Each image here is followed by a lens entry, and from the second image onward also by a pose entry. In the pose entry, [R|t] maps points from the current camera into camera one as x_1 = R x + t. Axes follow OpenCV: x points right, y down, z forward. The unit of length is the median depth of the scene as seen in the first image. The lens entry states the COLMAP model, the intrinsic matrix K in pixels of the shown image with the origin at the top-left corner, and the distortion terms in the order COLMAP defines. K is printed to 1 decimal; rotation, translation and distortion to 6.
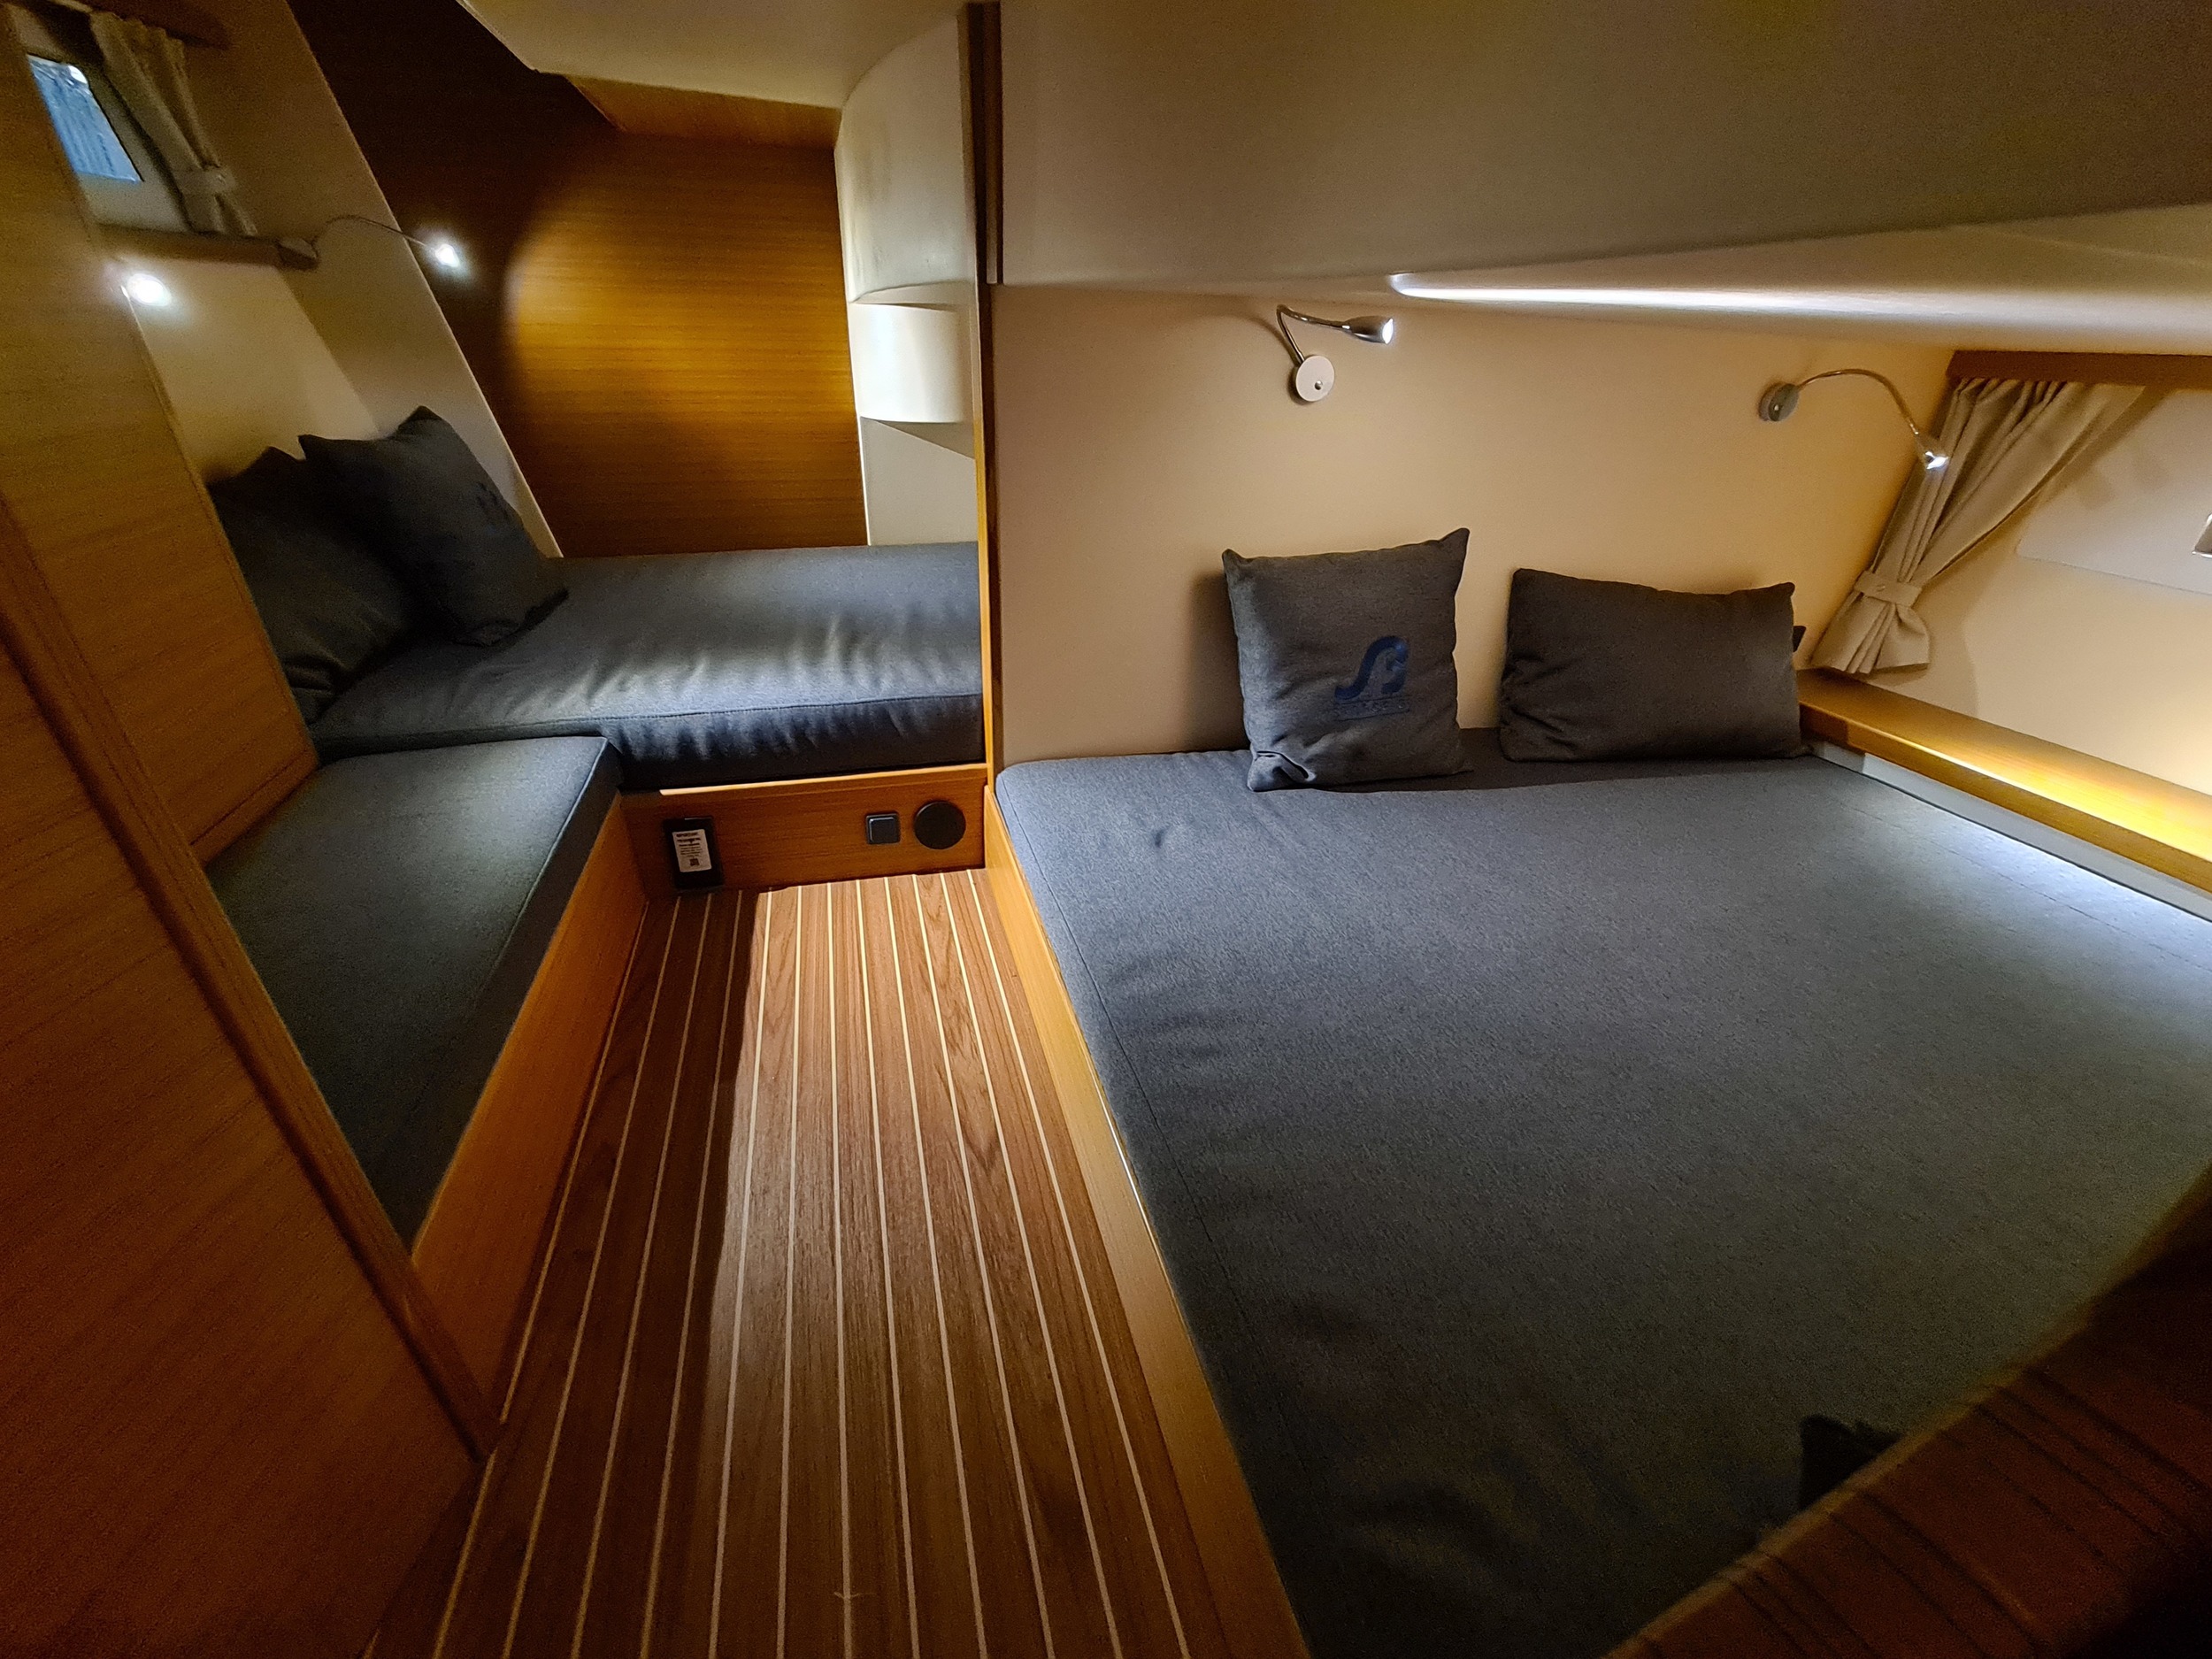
lens RADIAL K [[891.2, 0, 1097.1], [0, 891.2, 827.1], [0, 0, 1]] dist [0.000519, 0.000045]
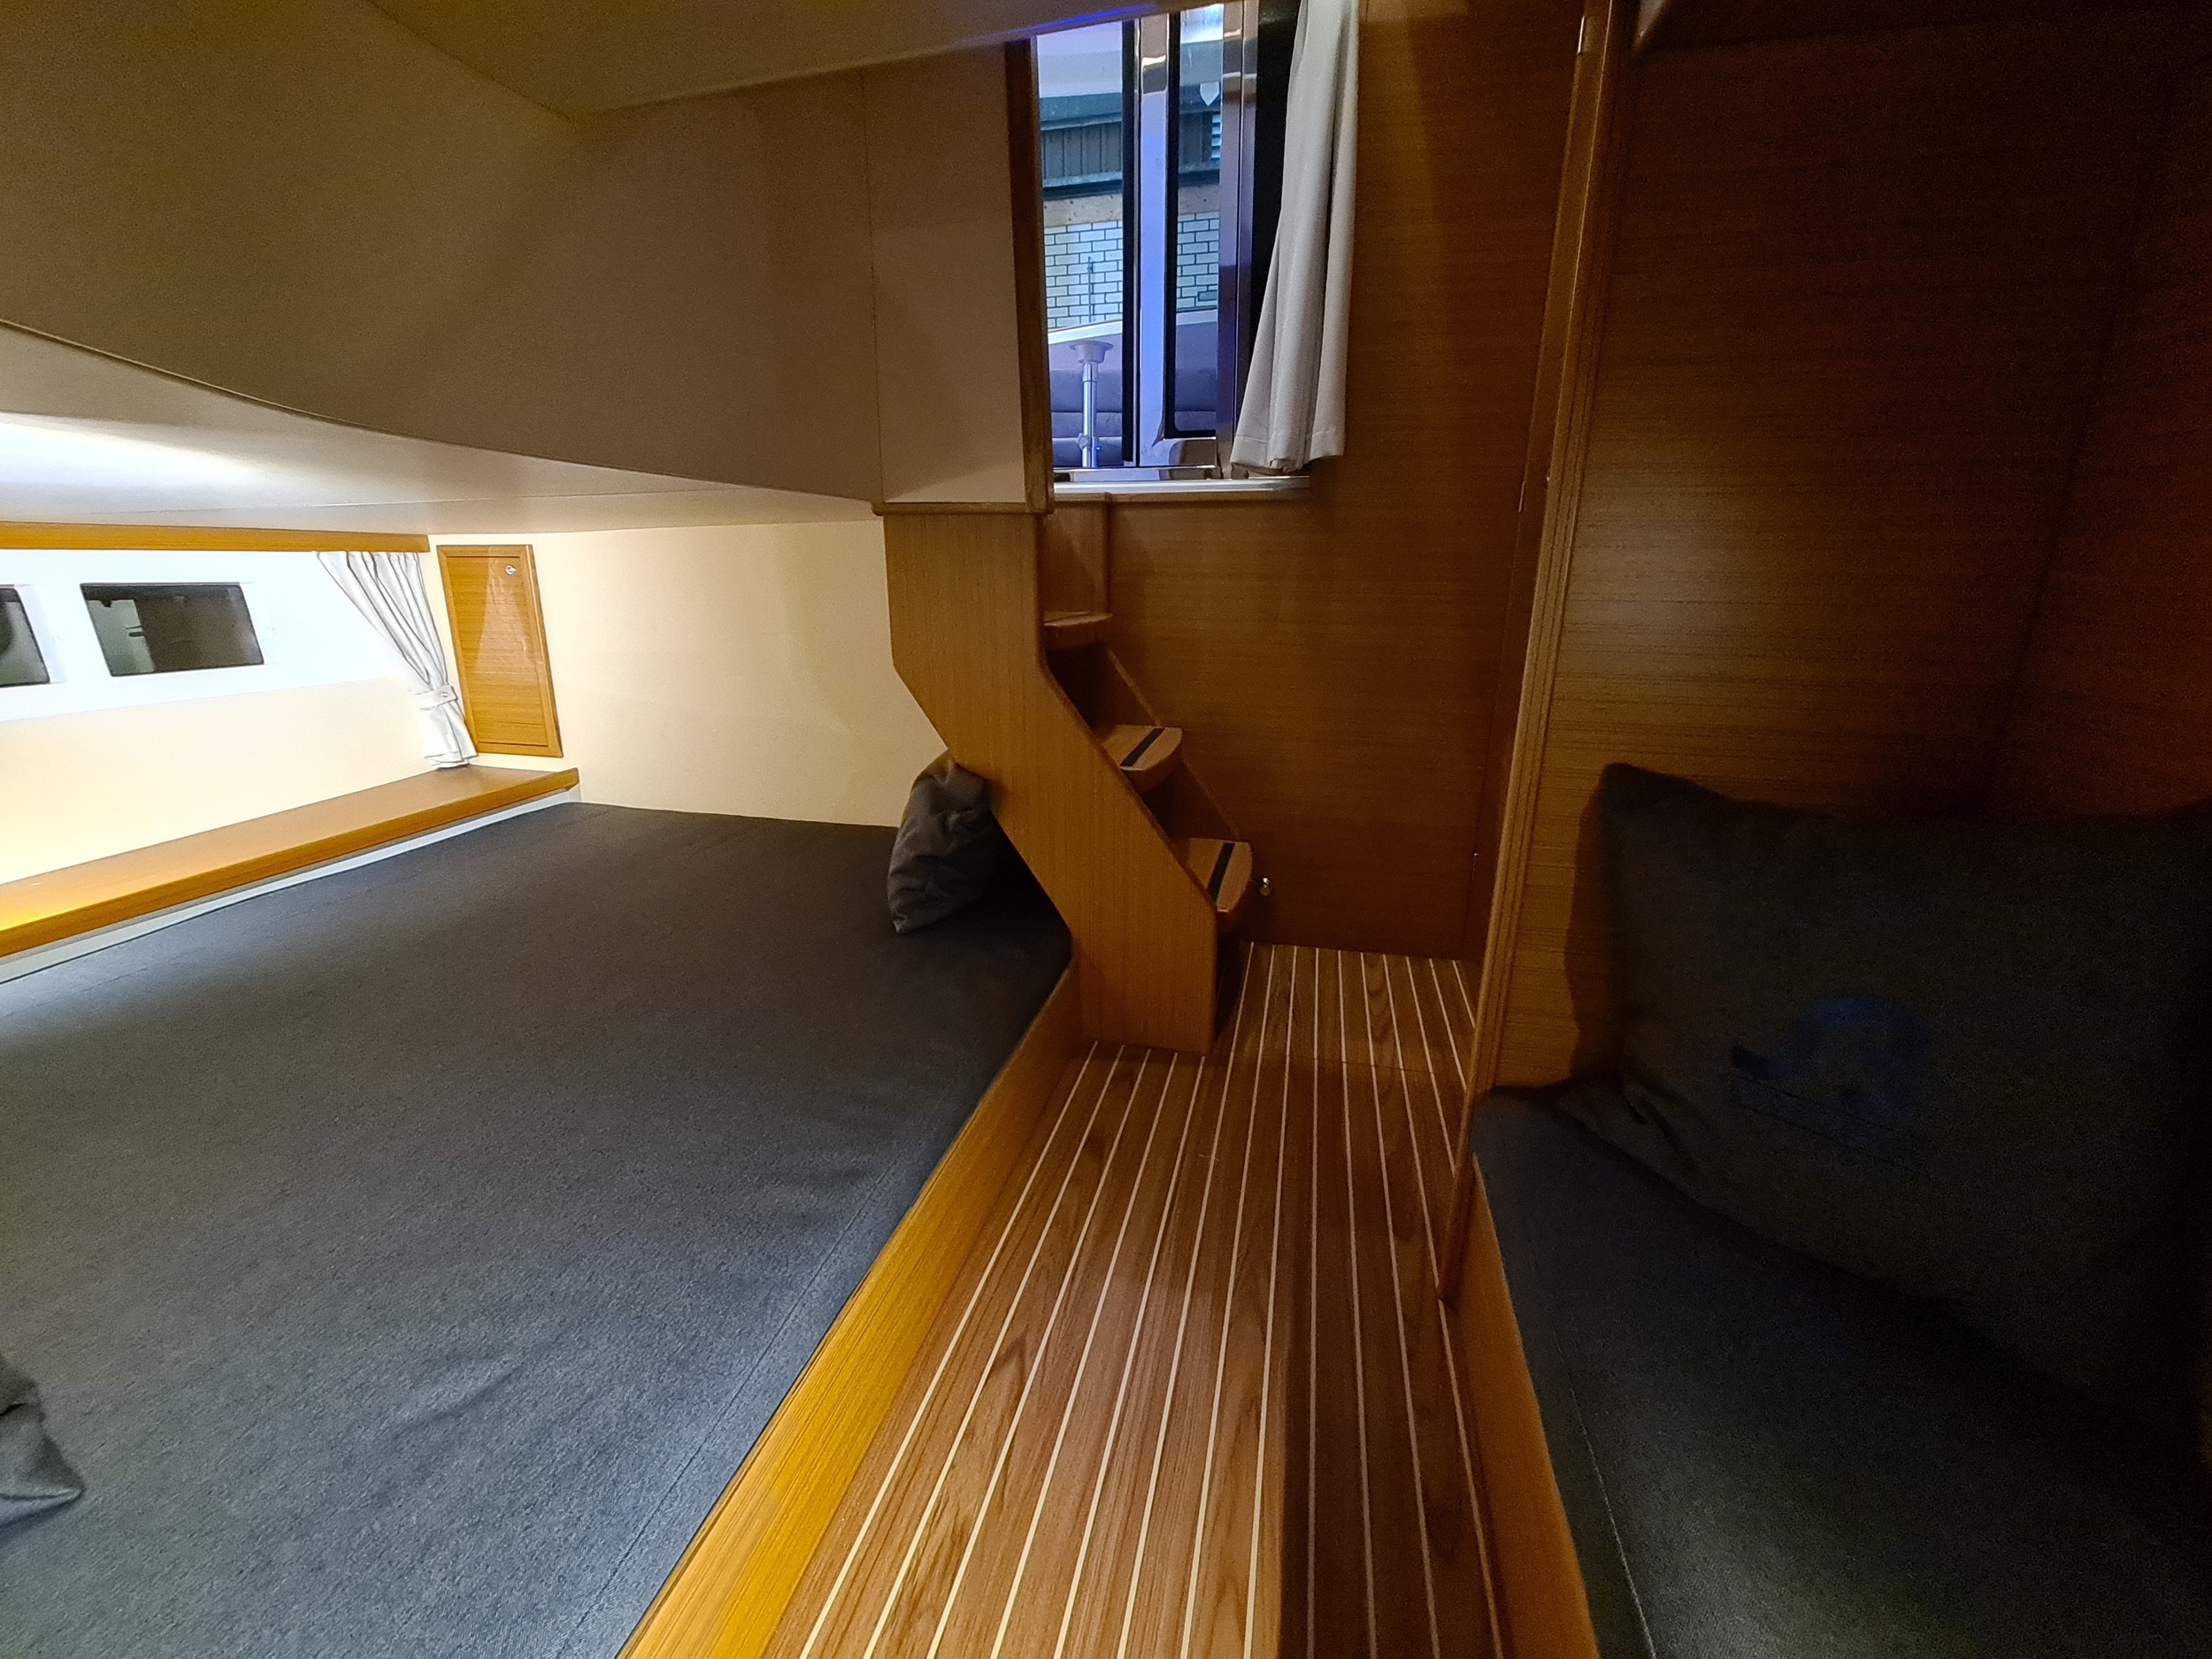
lens RADIAL K [[891.2, 0, 1109.6], [0, 891.2, 832.9], [0, 0, 1]] dist [0.000519, 0.000045]
pose [[-0.882117, -0.152160, 0.445776, -0.529022], [0.211815, 0.717159, 0.663941, -0.593389], [-0.420718, 0.680095, -0.600389, 1.128144]]
